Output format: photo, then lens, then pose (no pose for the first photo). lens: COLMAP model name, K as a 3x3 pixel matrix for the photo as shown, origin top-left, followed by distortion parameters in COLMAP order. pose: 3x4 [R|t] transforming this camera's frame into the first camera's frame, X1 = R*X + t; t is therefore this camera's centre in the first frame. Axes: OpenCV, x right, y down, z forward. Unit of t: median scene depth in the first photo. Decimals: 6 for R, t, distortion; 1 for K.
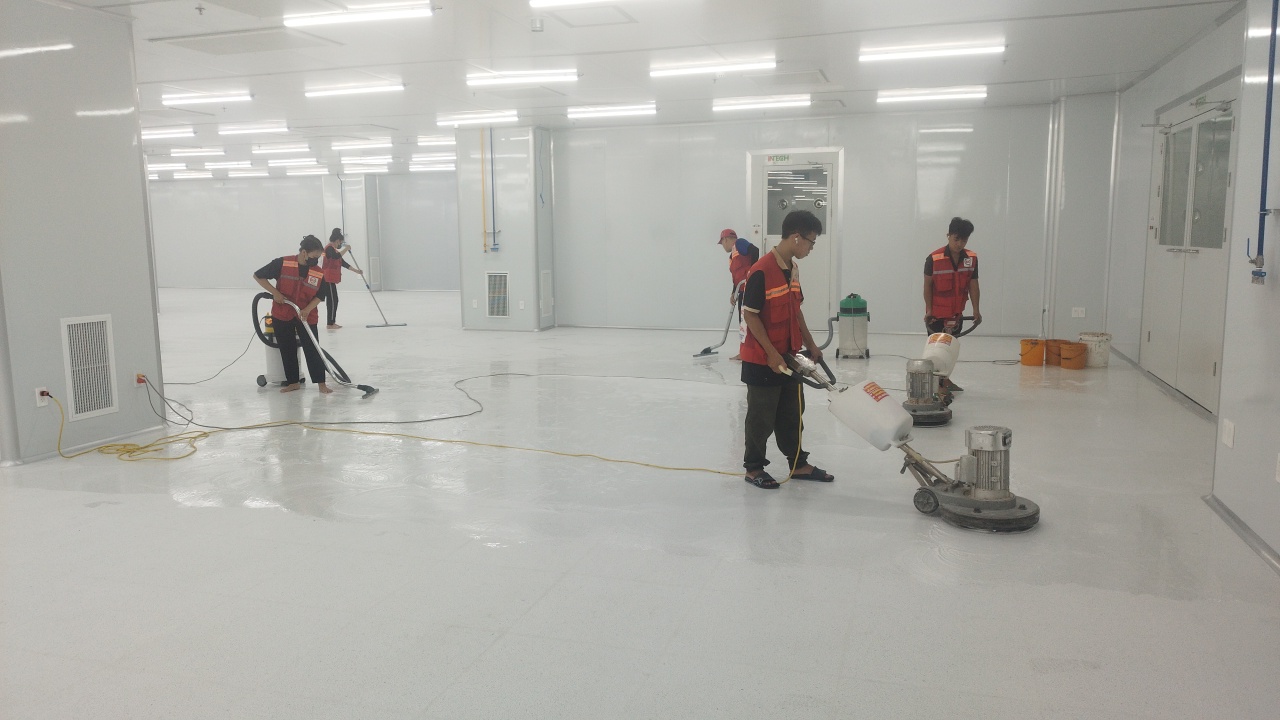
lens RADIAL K [[952.2, 0, 649.8], [0, 952.2, 347.1], [0, 0, 1]] dist [-0.053552, 0.002847]
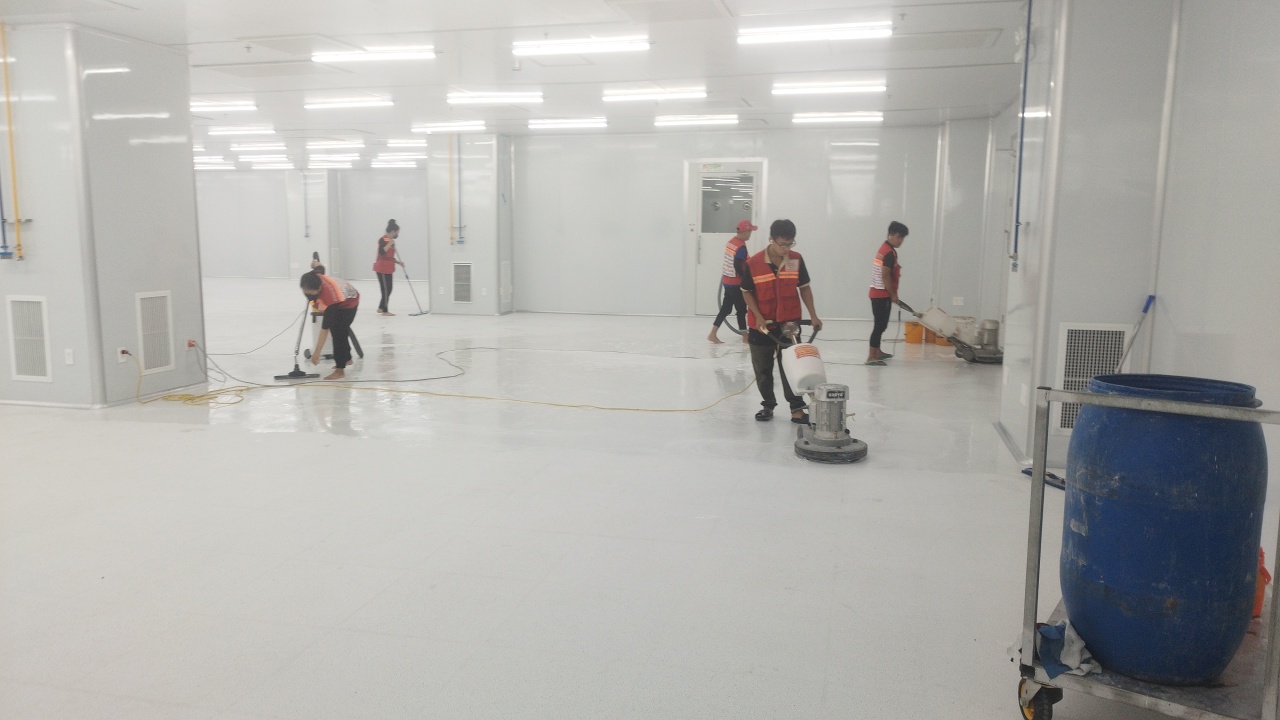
lens RADIAL K [[952.2, 0, 633.3], [0, 952.2, 366.7], [0, 0, 1]] dist [-0.053552, 0.002847]
pose [[0.999050, 0.007721, 0.042880, -0.008564], [-0.008827, 0.999632, 0.025656, 0.018588], [-0.042666, -0.026010, 0.998751, -0.180650]]
